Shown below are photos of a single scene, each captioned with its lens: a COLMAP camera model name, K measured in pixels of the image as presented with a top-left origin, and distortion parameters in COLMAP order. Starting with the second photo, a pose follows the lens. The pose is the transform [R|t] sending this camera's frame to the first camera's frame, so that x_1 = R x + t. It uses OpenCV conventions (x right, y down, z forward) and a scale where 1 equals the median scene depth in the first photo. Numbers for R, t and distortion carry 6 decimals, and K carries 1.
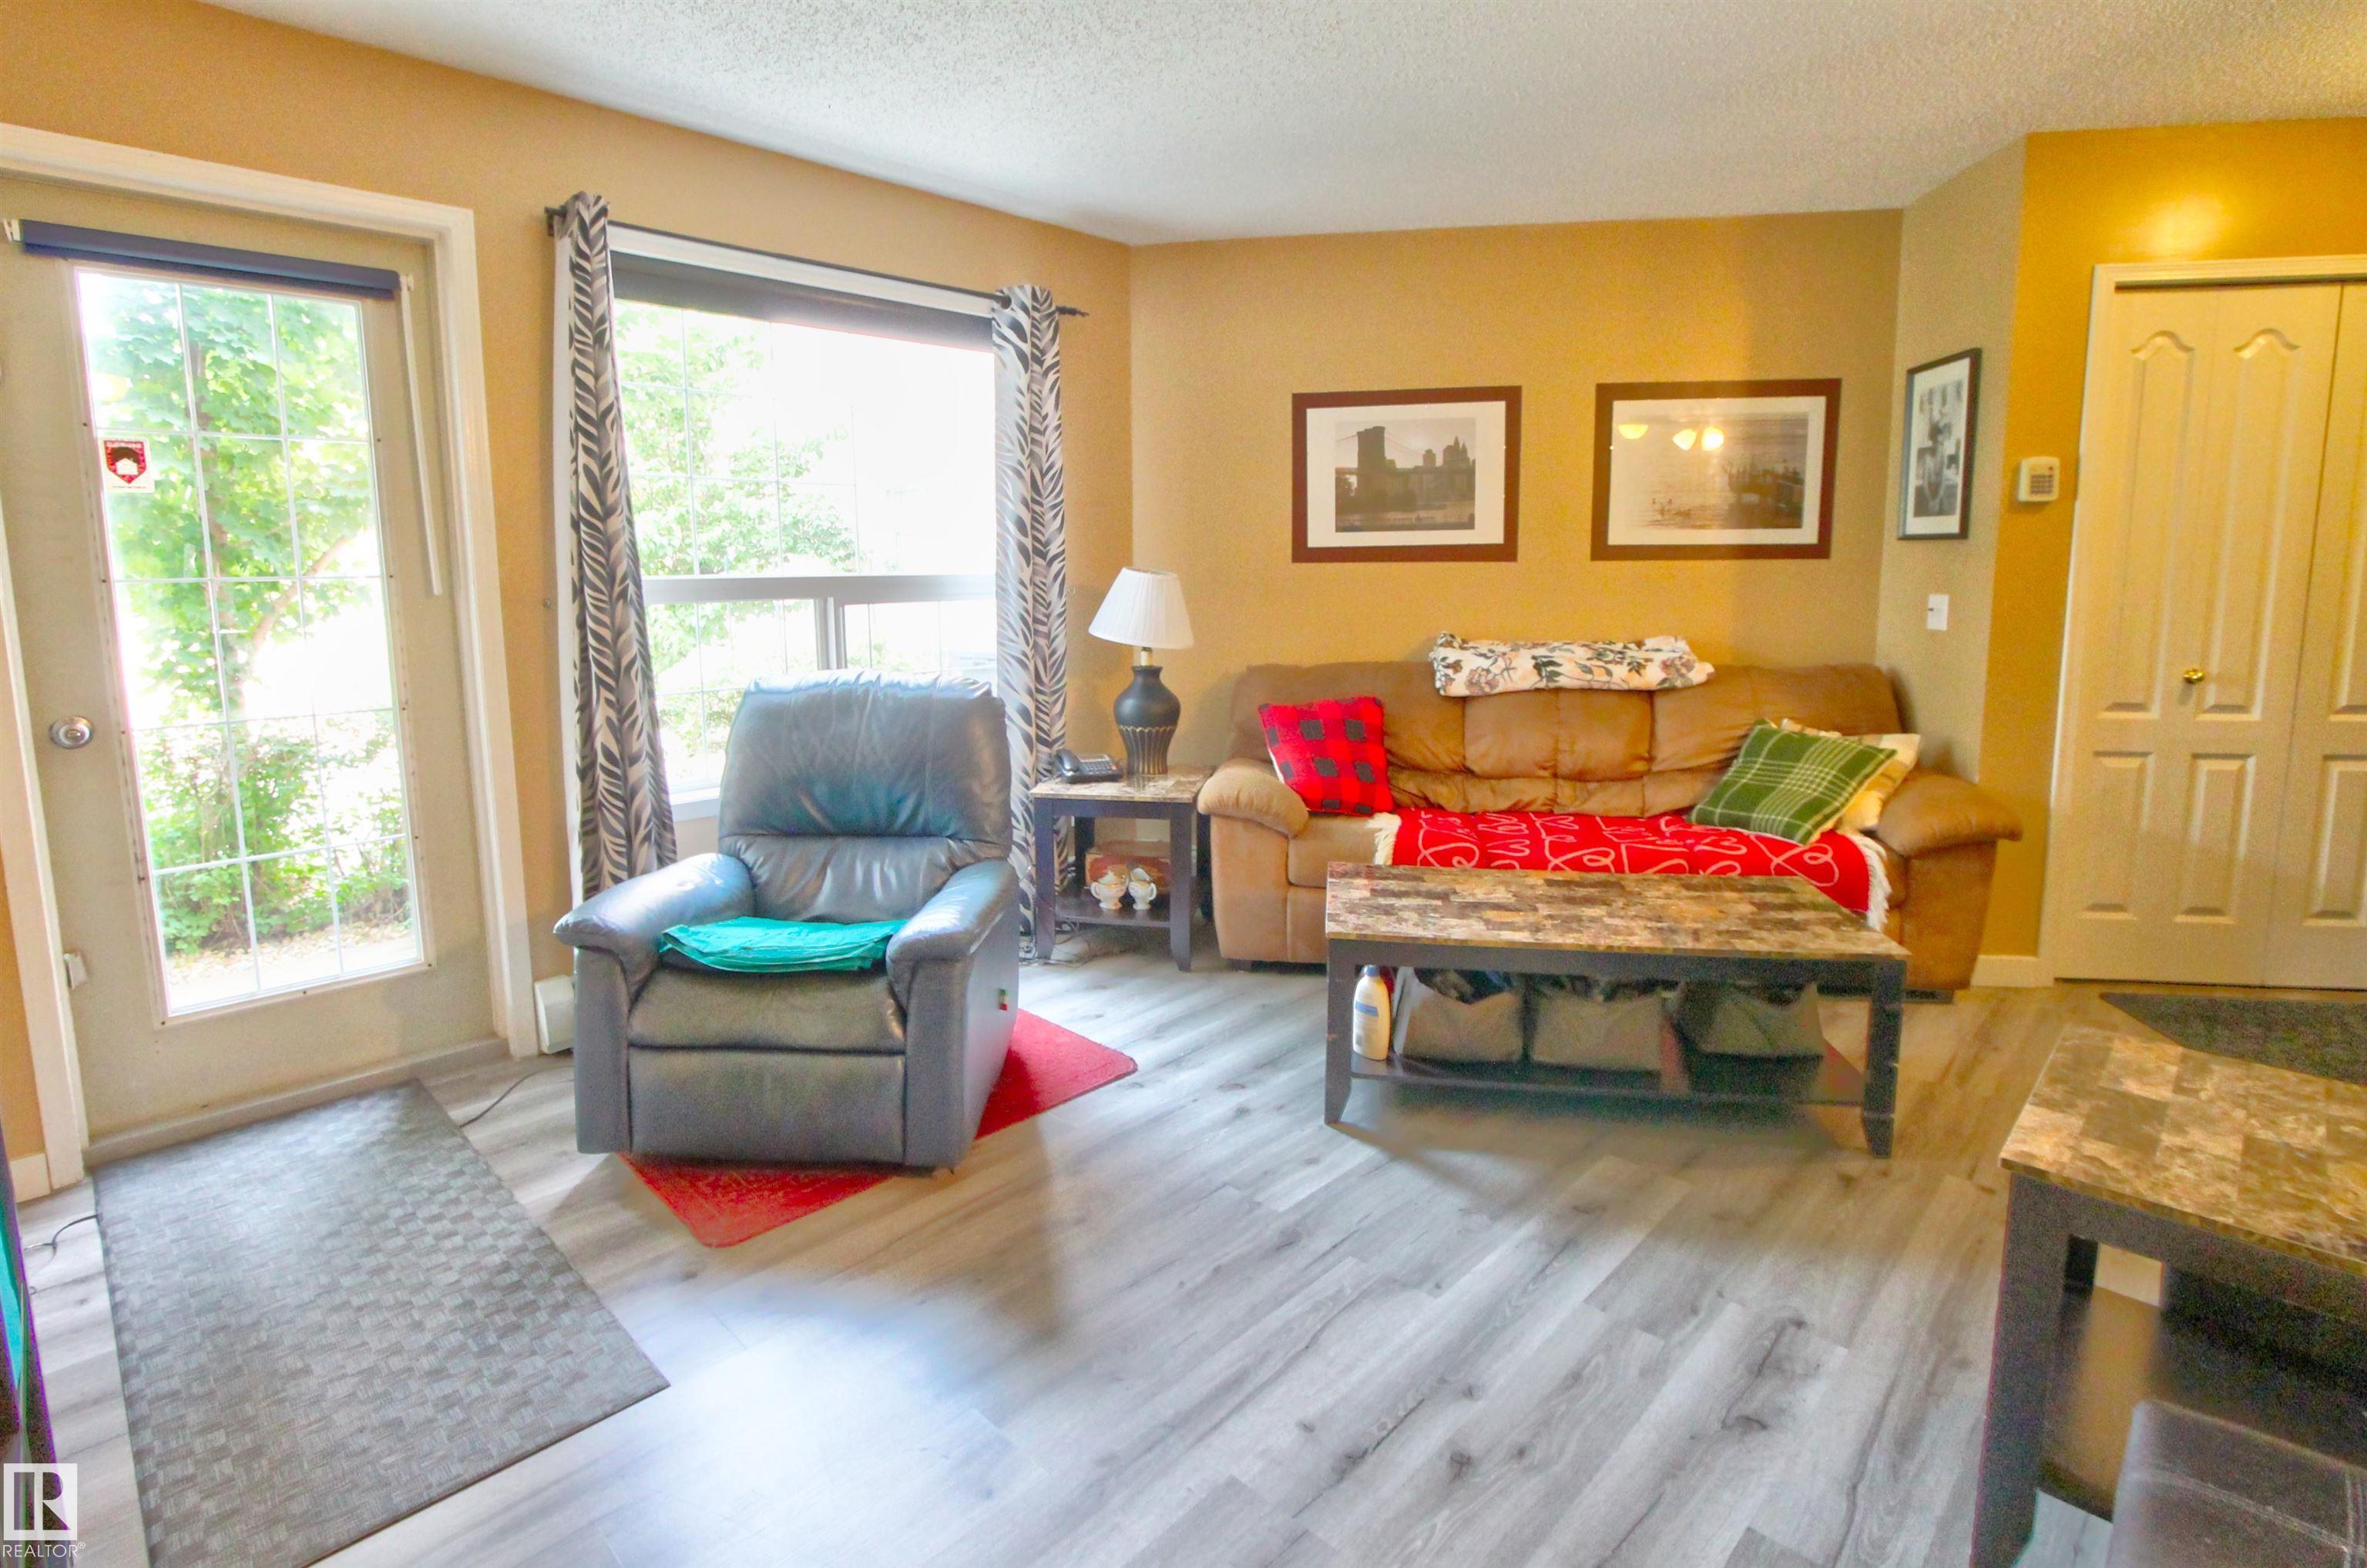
lens RADIAL K [[1137.4, 0, 1167.8], [0, 1137.4, 707.2], [0, 0, 1]] dist [-0.019789, 0.000208]
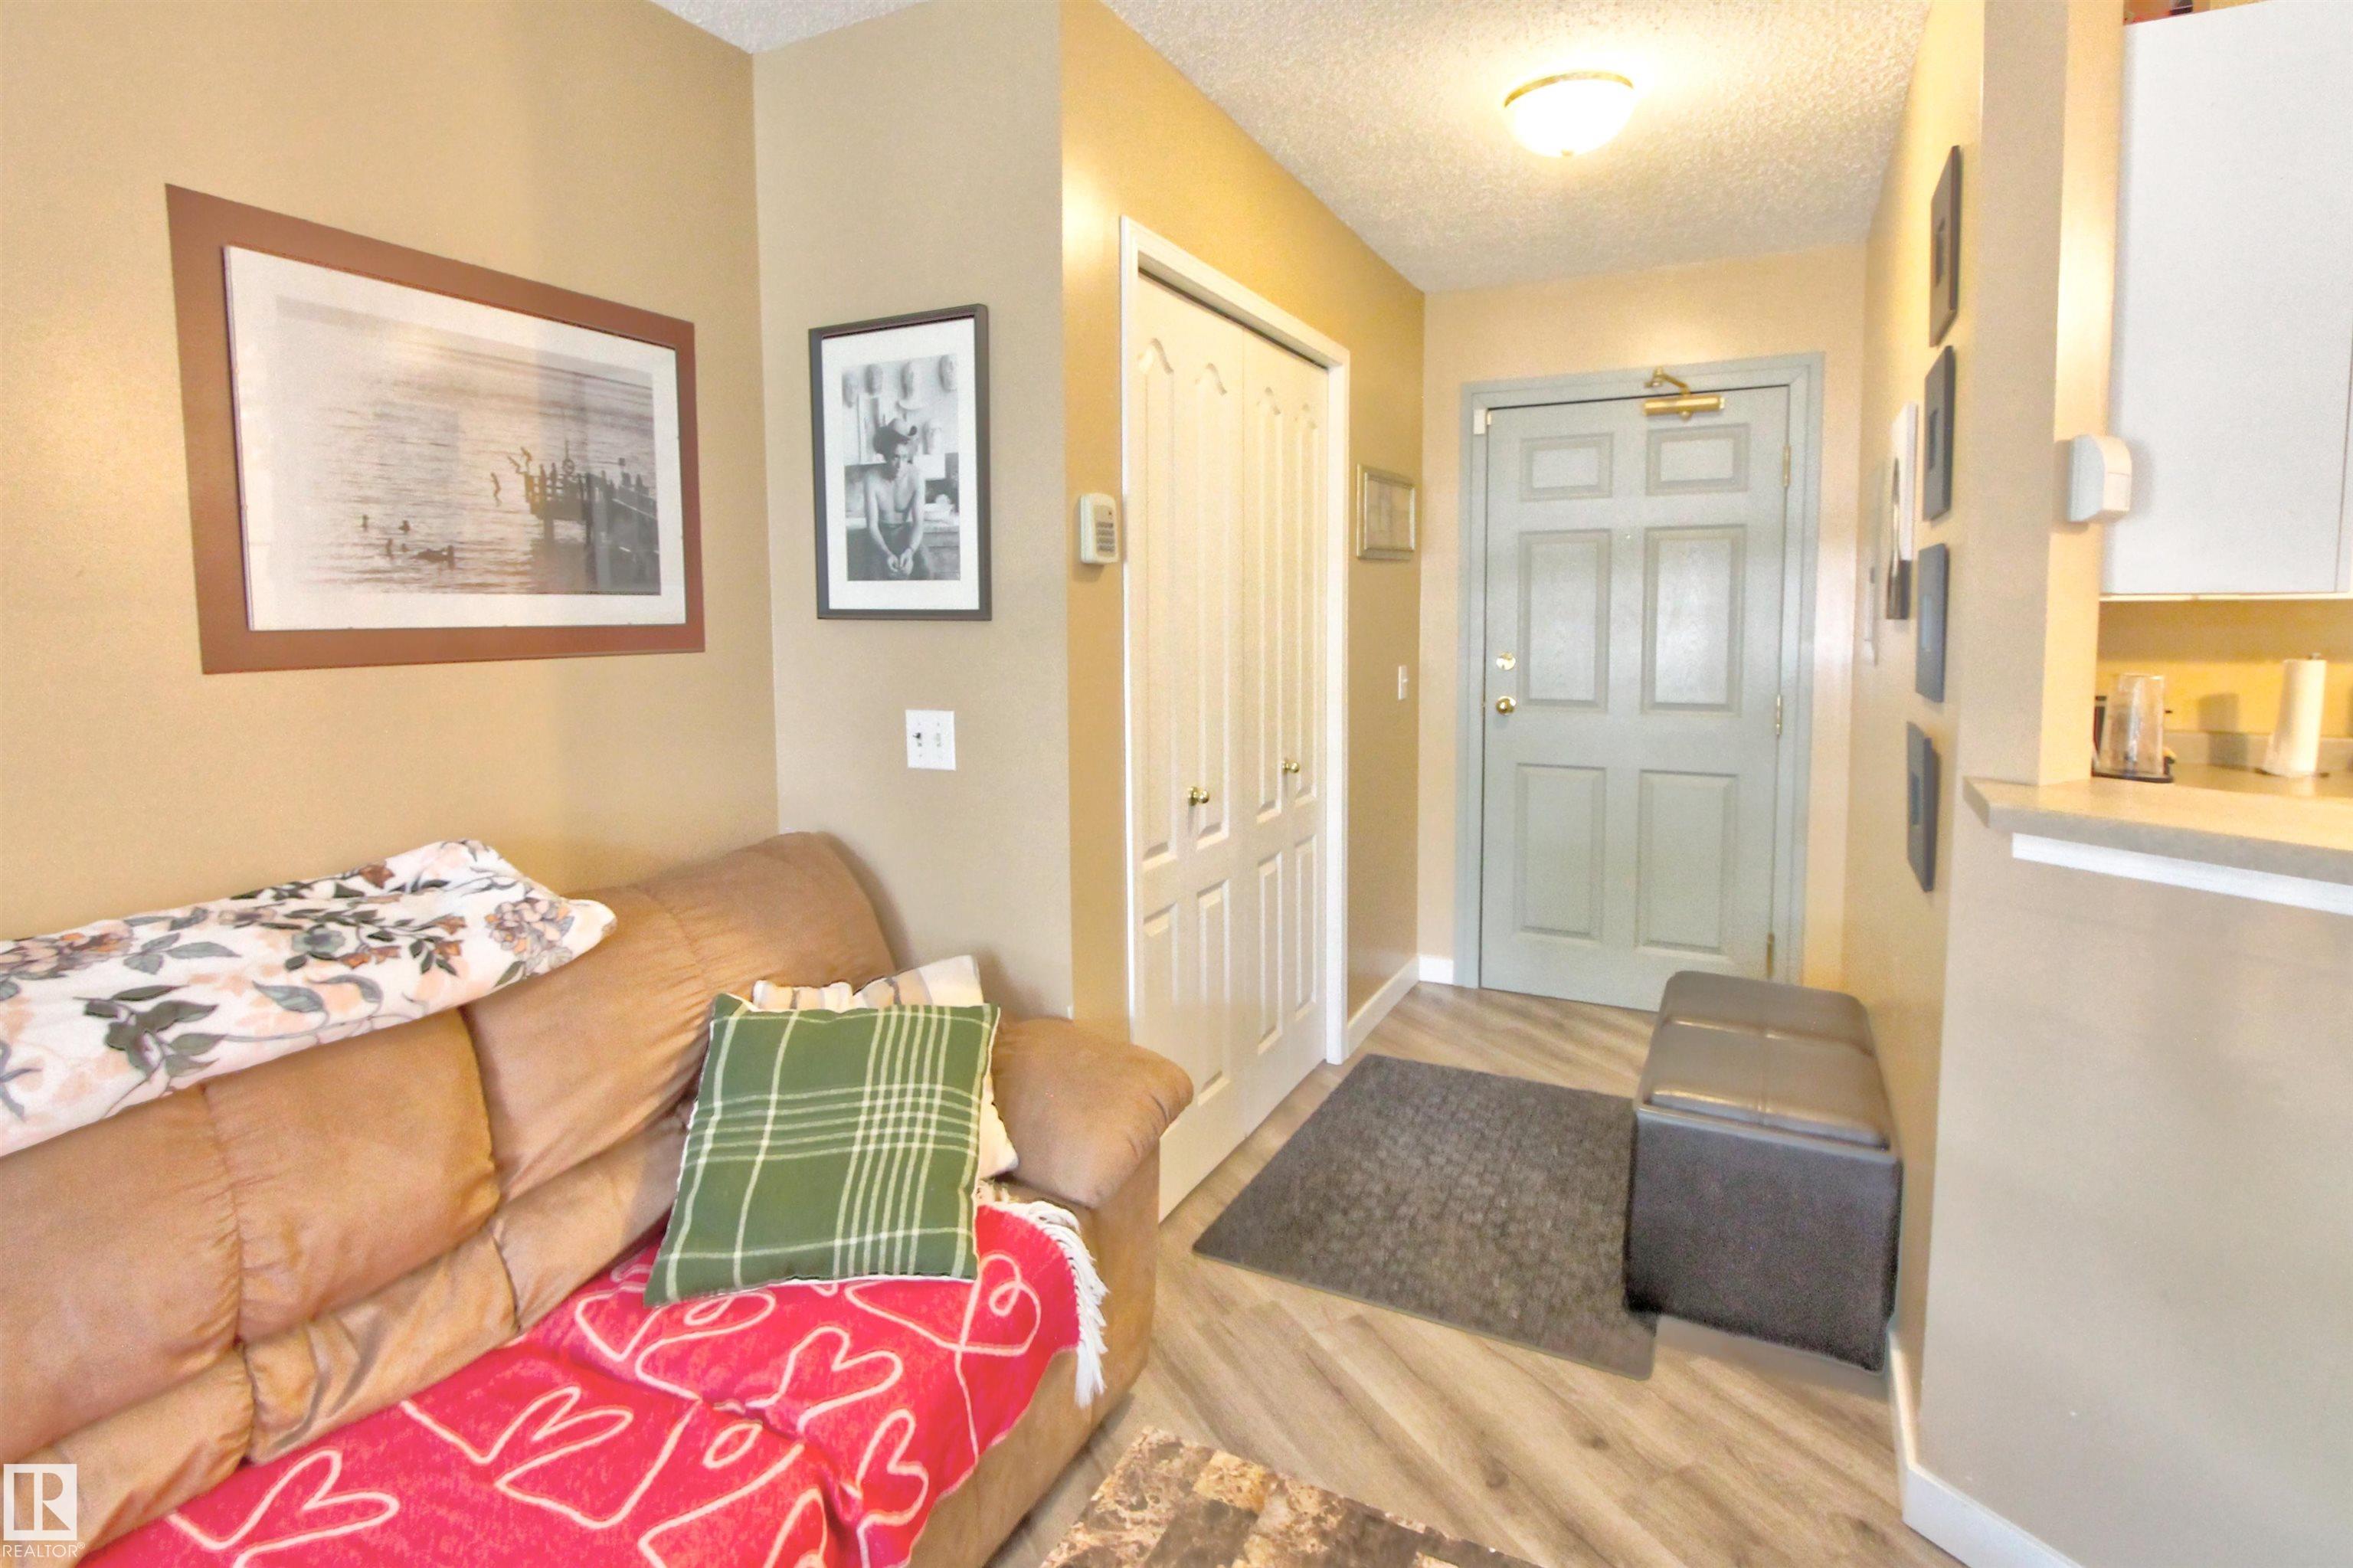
lens RADIAL K [[1130.7, 0, 1160.9], [0, 1130.7, 707.7], [0, 0, 1]] dist [-0.019789, 0.000208]
pose [[0.313716, -0.075007, 0.946550, 0.140232], [0.121671, 0.991832, 0.038270, -0.101529], [-0.941689, 0.103162, 0.320280, 0.640808]]
